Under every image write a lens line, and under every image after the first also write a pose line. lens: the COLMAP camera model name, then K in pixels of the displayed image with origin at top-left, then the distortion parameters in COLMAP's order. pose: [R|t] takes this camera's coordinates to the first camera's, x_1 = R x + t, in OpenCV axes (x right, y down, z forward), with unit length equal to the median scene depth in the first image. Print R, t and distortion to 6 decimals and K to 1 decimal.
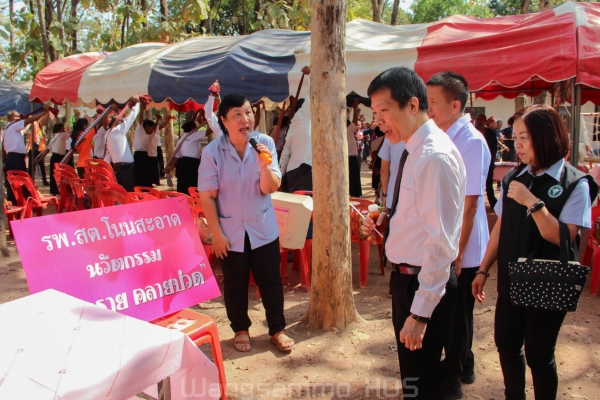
lens RADIAL K [[504.8, 0, 300.8], [0, 504.8, 193.0], [0, 0, 1]] dist [-0.161920, 0.138474]
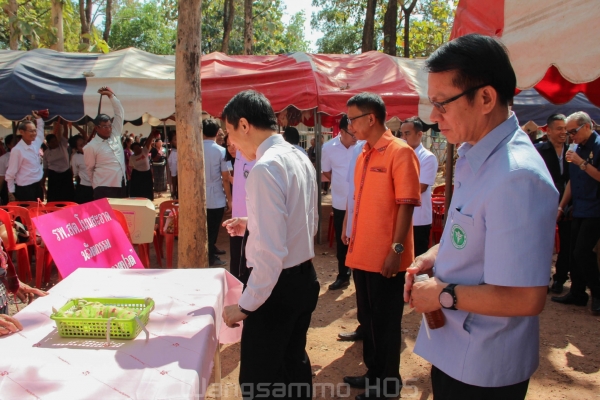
lens RADIAL K [[504.8, 0, 300.8], [0, 504.8, 193.0], [0, 0, 1]] dist [-0.161920, 0.138474]
pose [[0.809789, -0.053338, 0.584292, -0.348408], [0.072909, 0.997288, -0.010008, 0.026094], [-0.582173, 0.050705, 0.811482, -0.168899]]
